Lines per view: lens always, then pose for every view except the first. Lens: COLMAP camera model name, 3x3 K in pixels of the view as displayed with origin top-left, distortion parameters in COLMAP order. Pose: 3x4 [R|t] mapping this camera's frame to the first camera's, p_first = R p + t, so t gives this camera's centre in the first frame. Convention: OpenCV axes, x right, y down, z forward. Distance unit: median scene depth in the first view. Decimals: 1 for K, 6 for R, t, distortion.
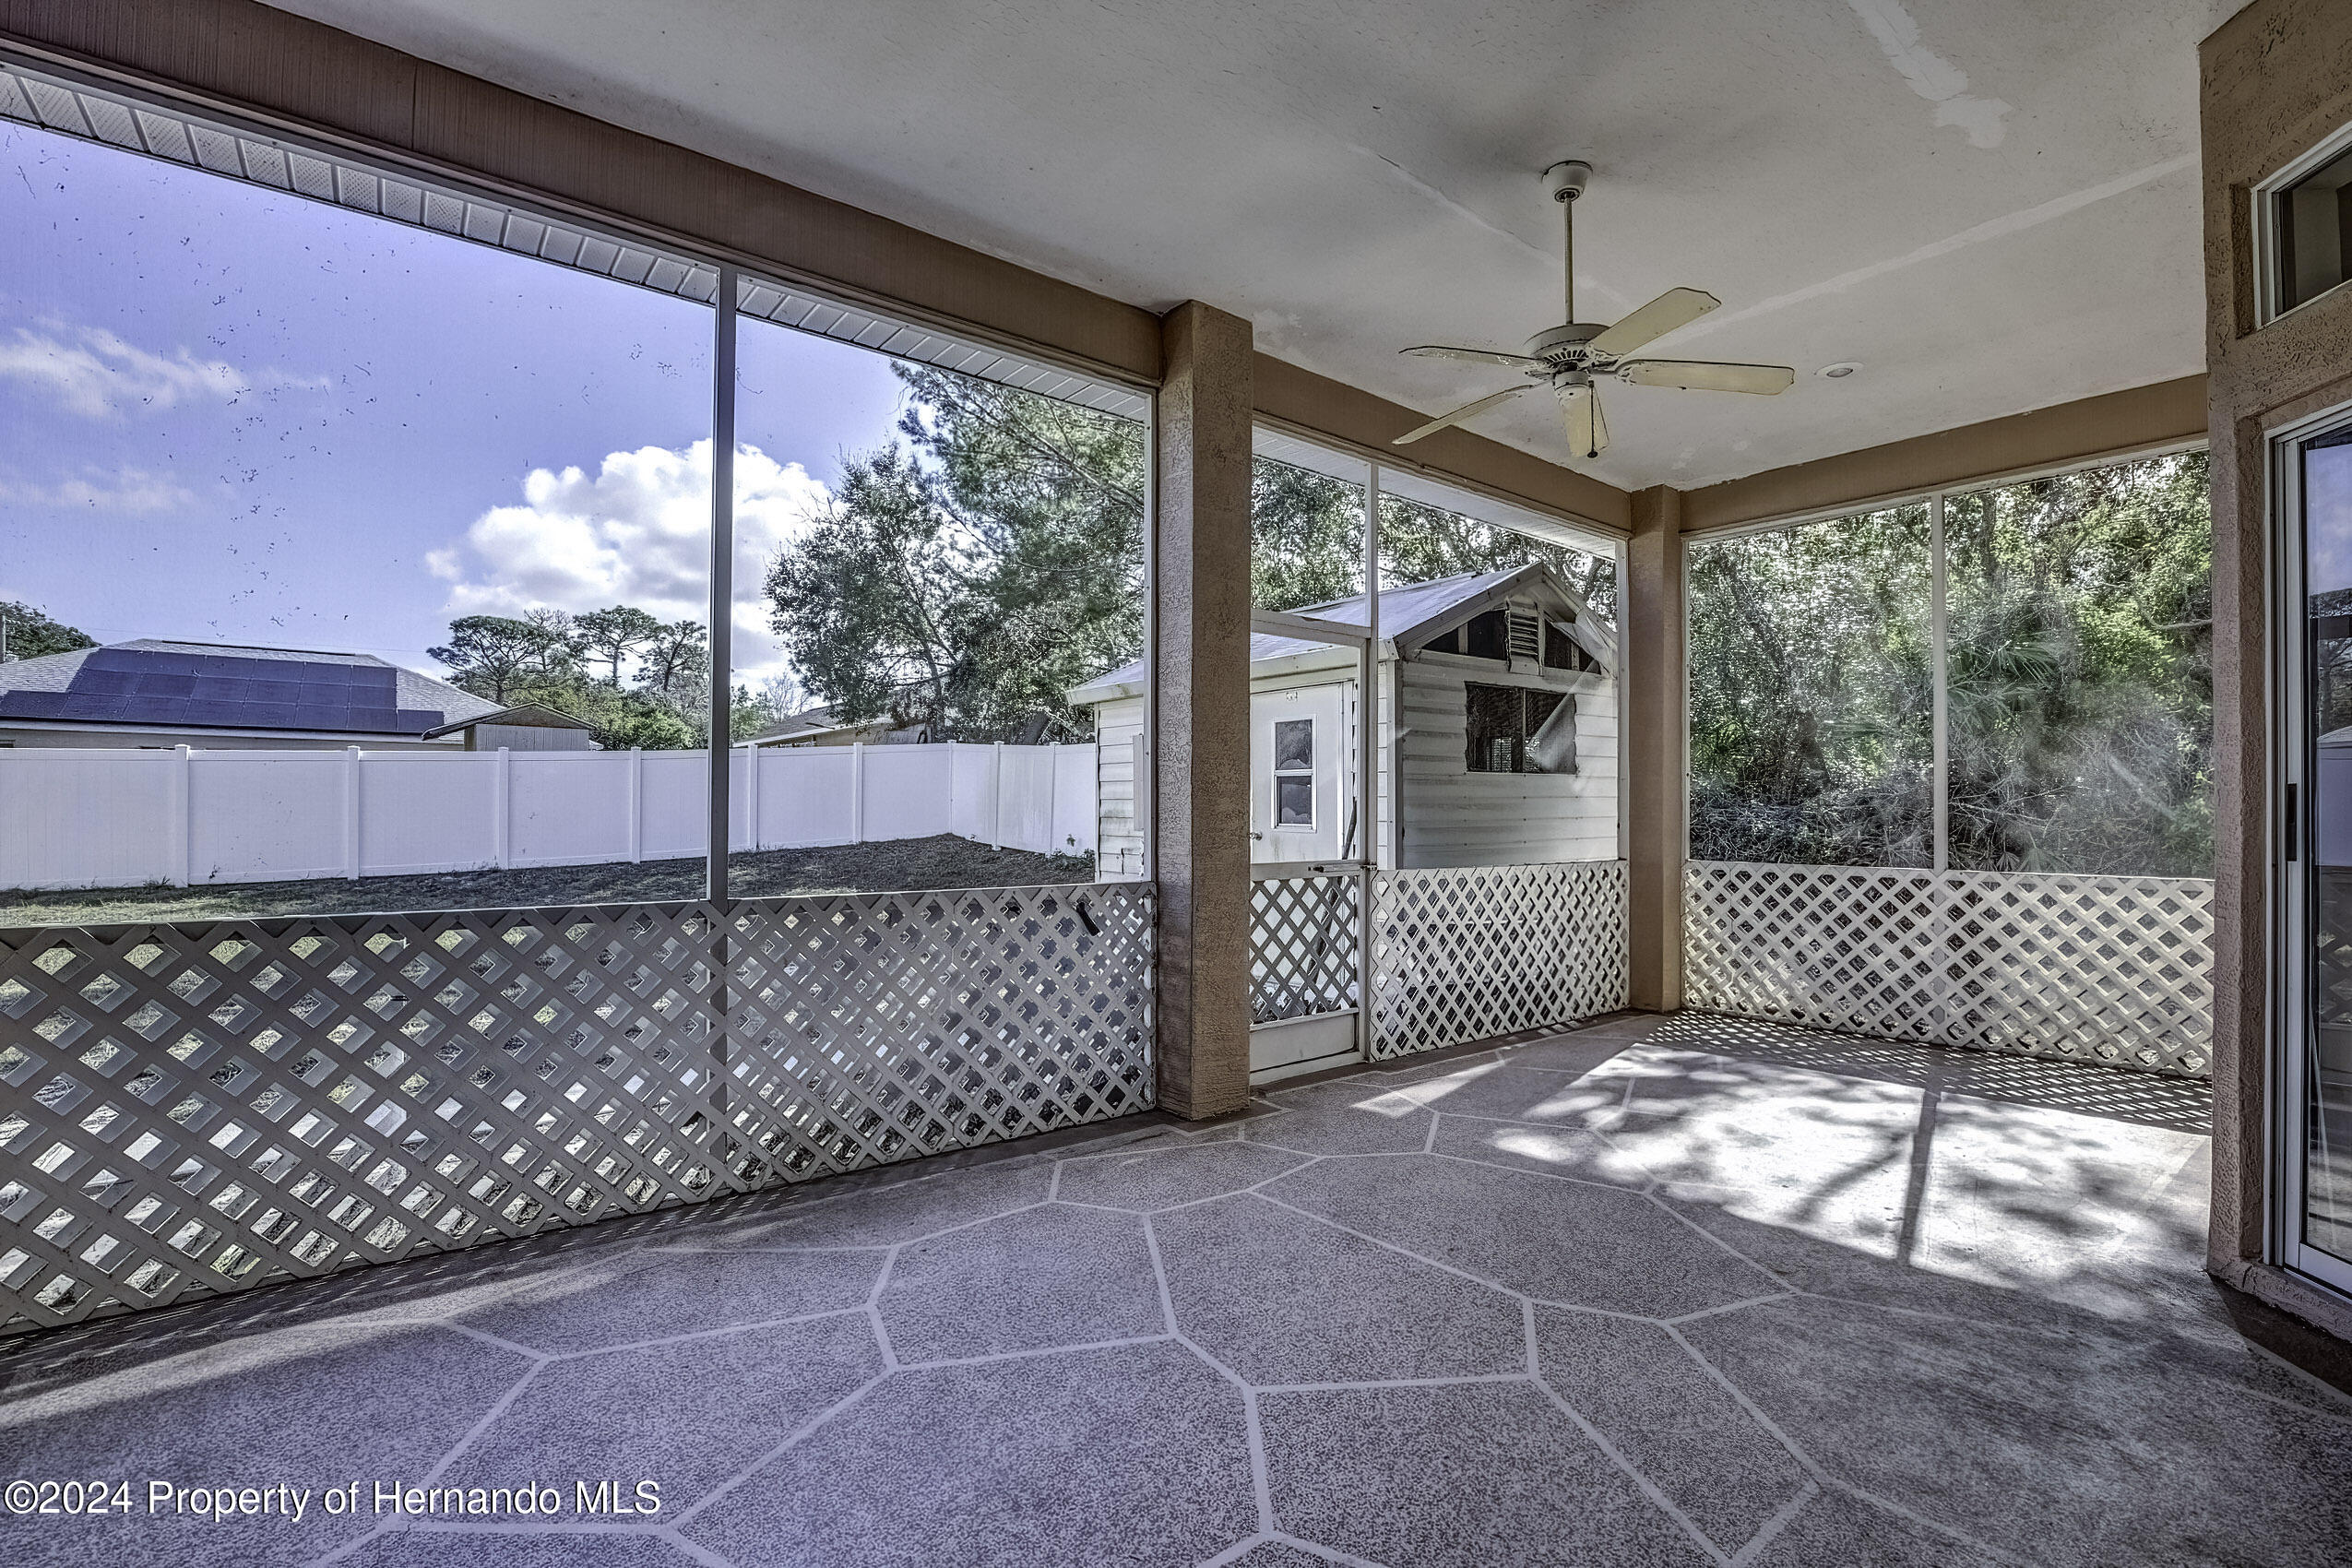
lens RADIAL K [[1044.3, 0, 1194.5], [0, 1044.3, 819.5], [0, 0, 1]] dist [-0.036344, 0.005857]
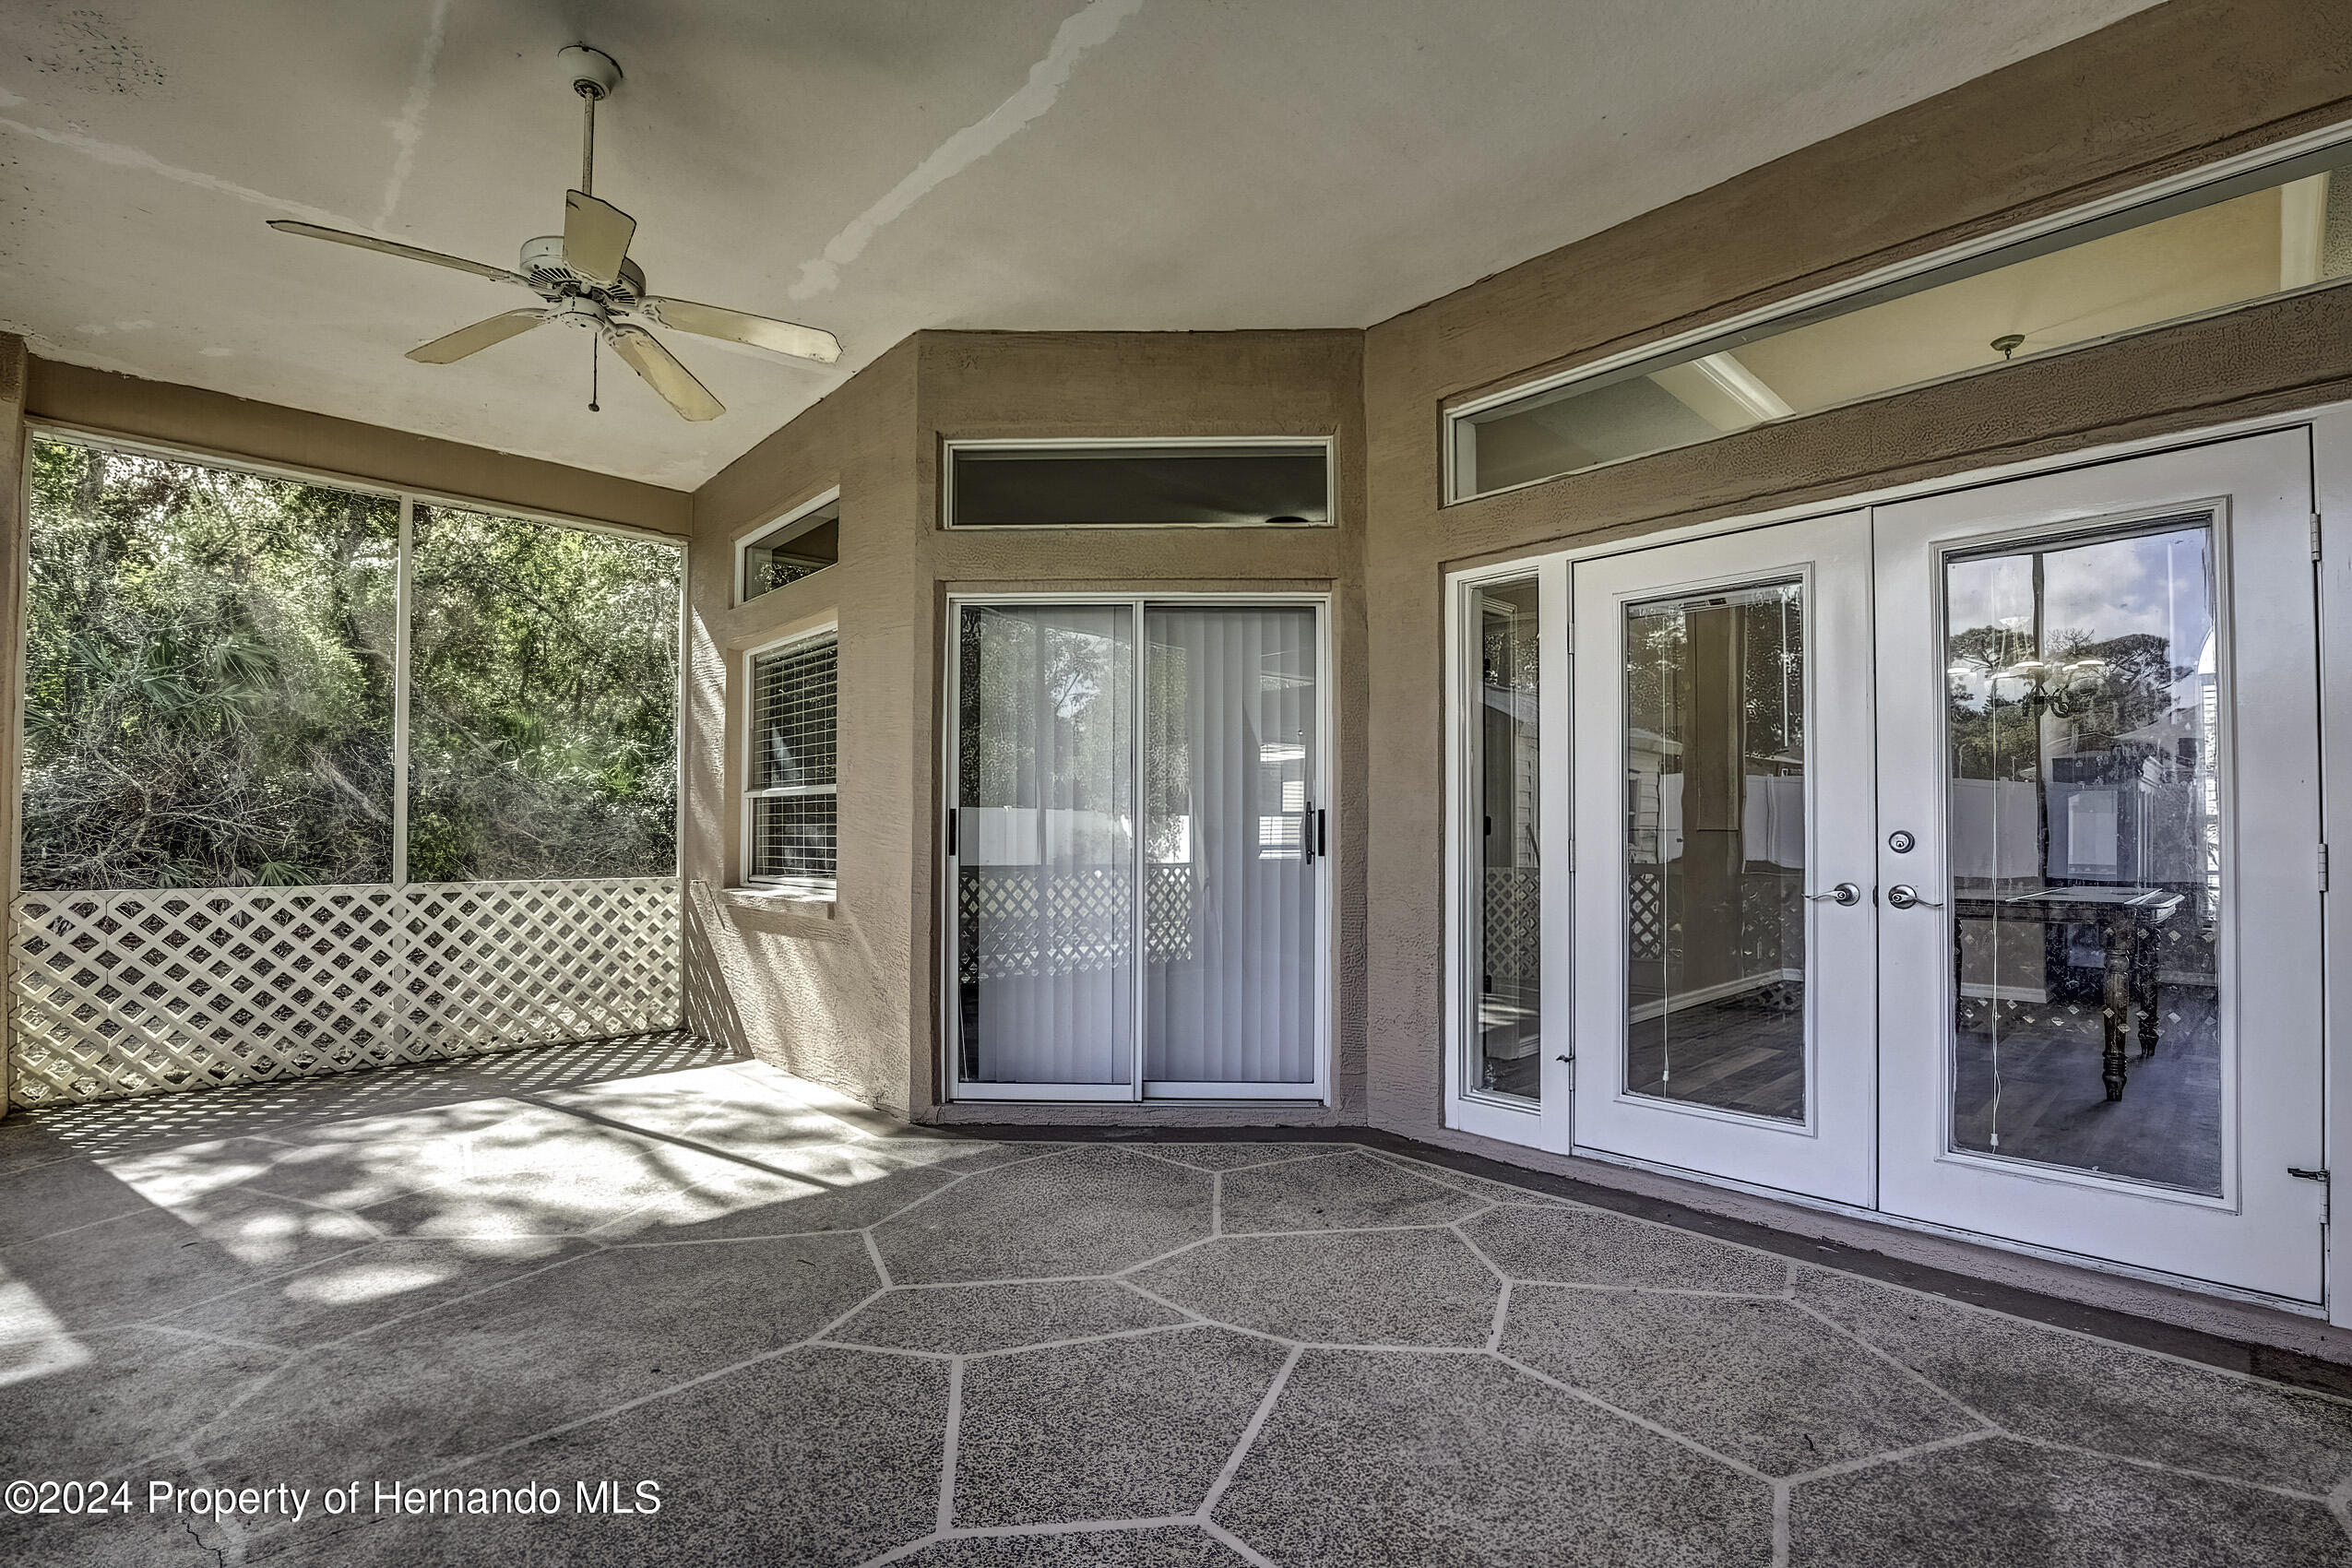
lens RADIAL K [[1044.3, 0, 1194.5], [0, 1044.3, 819.5], [0, 0, 1]] dist [-0.036344, 0.005857]
pose [[-0.082740, 0.010203, 0.996519, -0.413961], [0.003483, 0.999944, -0.009949, 0.001402], [-0.996565, 0.002647, -0.082771, 0.468817]]
